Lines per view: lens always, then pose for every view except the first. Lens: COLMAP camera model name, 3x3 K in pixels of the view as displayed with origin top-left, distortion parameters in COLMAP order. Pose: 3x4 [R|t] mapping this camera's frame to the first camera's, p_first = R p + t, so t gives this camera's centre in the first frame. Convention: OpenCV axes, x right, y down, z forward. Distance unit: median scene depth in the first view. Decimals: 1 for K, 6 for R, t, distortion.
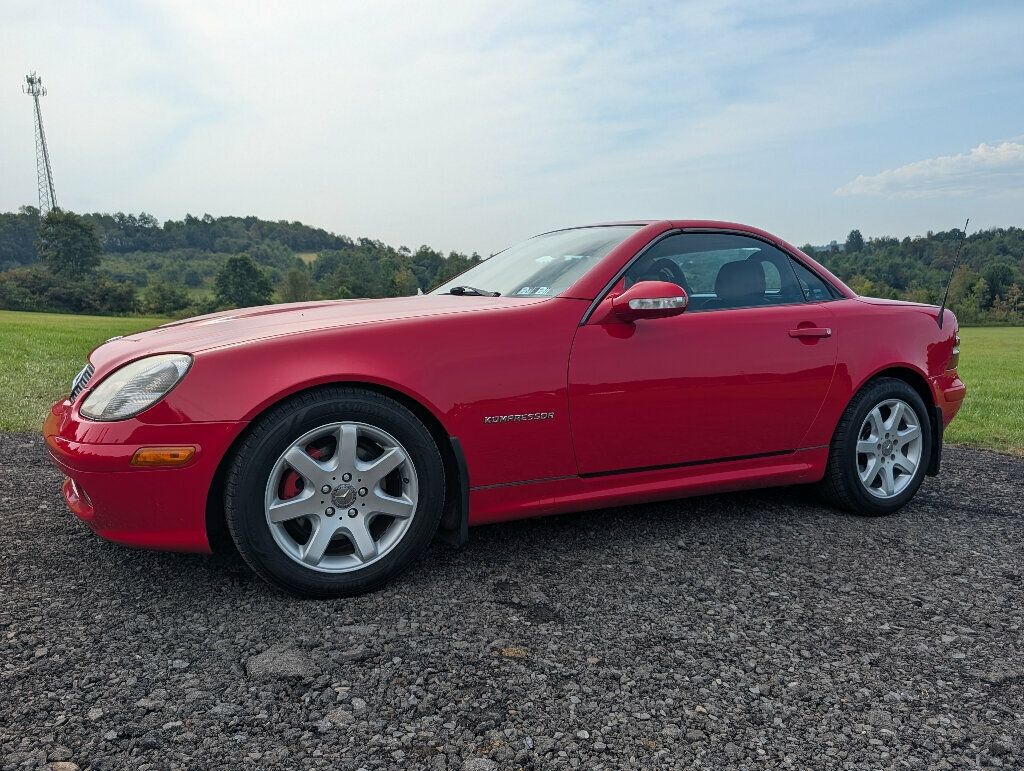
lens RADIAL K [[764.4, 0, 512.0], [0, 764.4, 385.5], [0, 0, 1]] dist [0.013359, -0.005133]
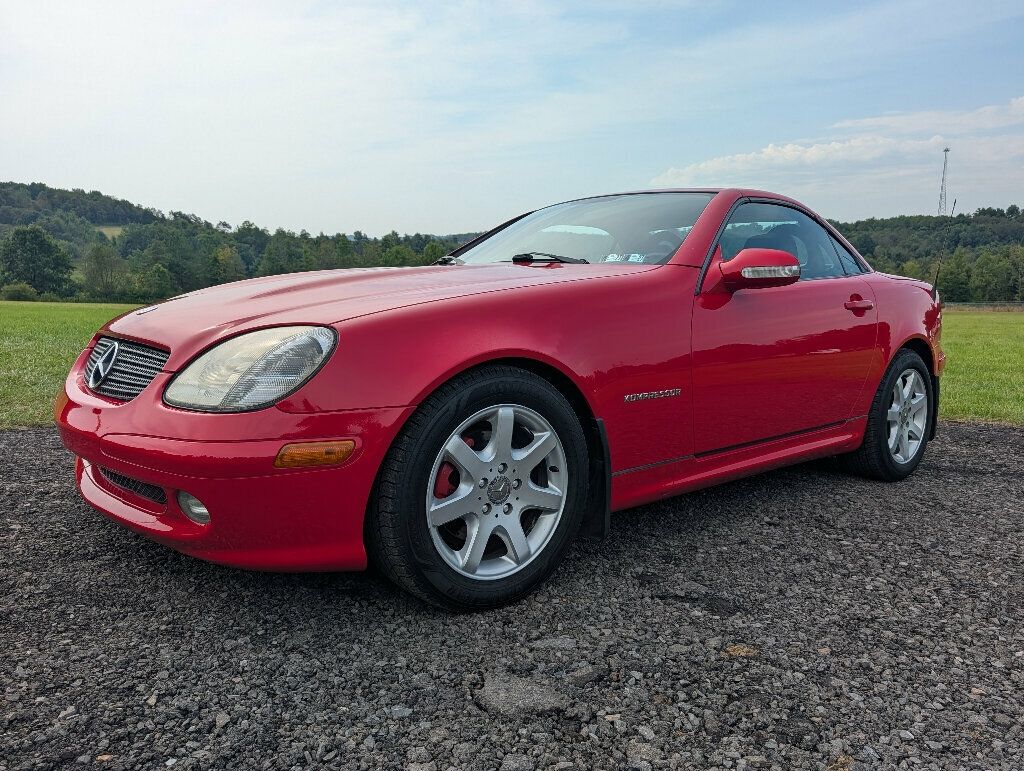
lens RADIAL K [[758.2, 0, 512.0], [0, 758.2, 385.5], [0, 0, 1]] dist [0.007203, 0.001826]
pose [[0.971065, -0.024180, 0.237588, -0.280265], [0.018486, 0.999487, 0.026164, 0.003057], [-0.238098, -0.021014, 0.971014, 0.117147]]
